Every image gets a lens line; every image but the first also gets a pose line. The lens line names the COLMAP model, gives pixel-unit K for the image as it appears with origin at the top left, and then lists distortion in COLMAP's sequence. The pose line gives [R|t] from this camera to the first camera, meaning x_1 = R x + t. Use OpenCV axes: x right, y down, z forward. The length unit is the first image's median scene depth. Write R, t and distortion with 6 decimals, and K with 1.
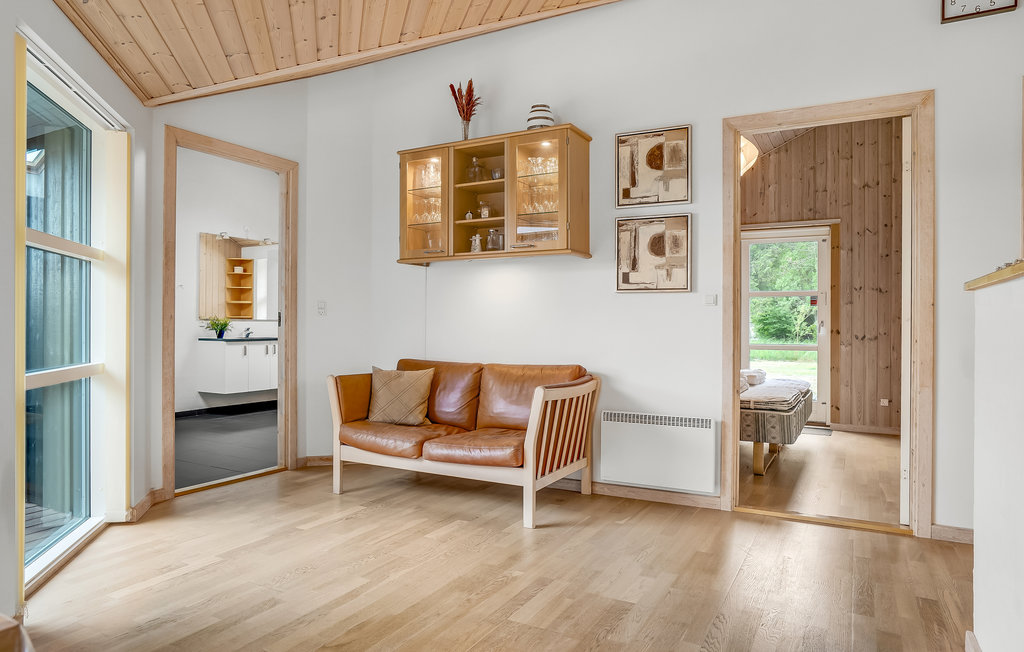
lens RADIAL K [[637.2, 0, 512.0], [0, 637.2, 326.0], [0, 0, 1]] dist [-0.031146, 0.003668]
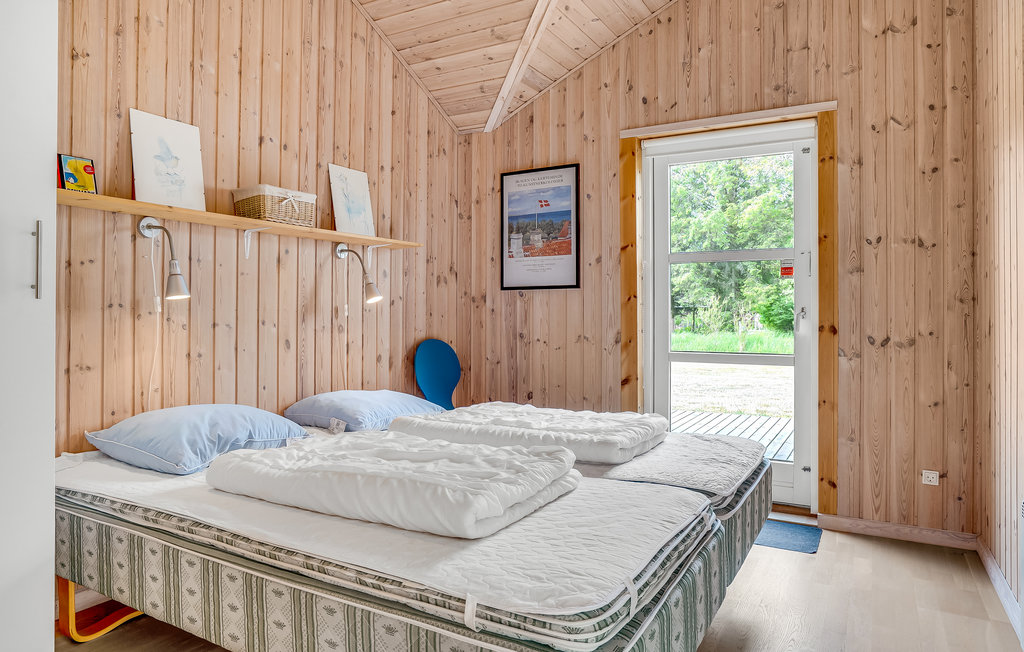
lens RADIAL K [[637.2, 0, 512.0], [0, 637.2, 326.0], [0, 0, 1]] dist [-0.031146, 0.003668]
pose [[0.999826, -0.008436, -0.016652, 0.273908], [0.008616, 0.999905, 0.010781, -0.001037], [0.016559, -0.010923, 0.999803, 0.503597]]
